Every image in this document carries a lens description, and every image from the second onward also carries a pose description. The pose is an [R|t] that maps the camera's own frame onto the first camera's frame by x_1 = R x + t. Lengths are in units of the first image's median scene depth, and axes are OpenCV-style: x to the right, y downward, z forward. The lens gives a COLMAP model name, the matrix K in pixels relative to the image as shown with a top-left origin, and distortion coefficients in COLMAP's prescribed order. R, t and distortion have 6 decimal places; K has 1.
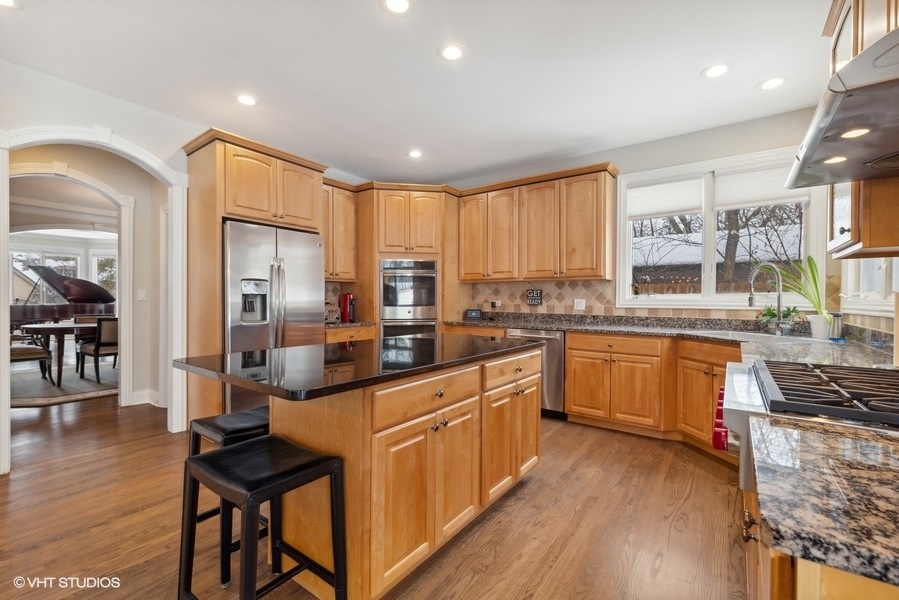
lens RADIAL K [[388.6, 0, 449.6], [0, 388.6, 300.6], [0, 0, 1]] dist [0.000548, 0.000113]
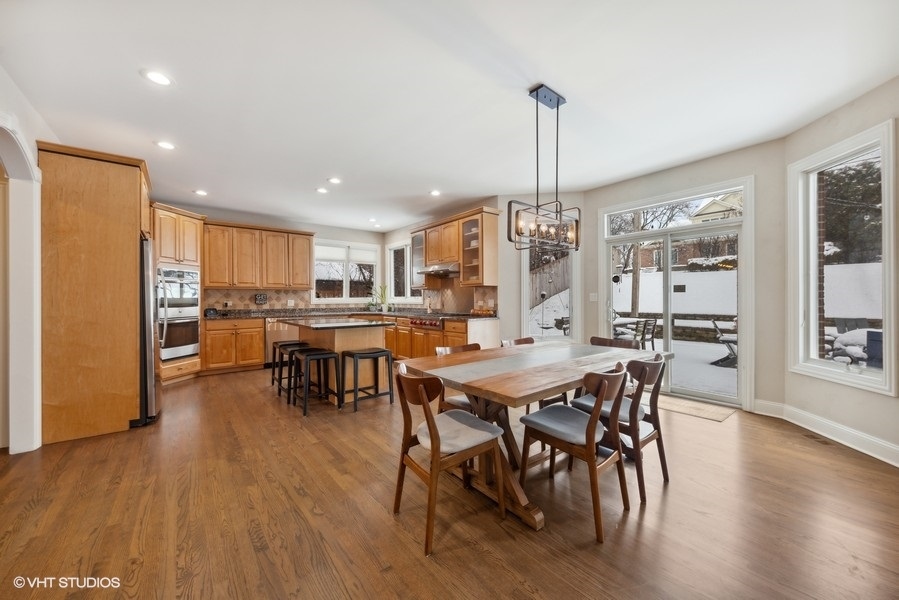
lens RADIAL K [[340.4, 0, 448.4], [0, 340.4, 299.1], [0, 0, 1]] dist [-0.000207, -0.000008]
pose [[0.269730, -0.006235, 0.962916, -0.989178], [0.009186, 0.999950, 0.003902, -0.007895], [-0.962892, 0.007793, 0.269774, -0.131828]]
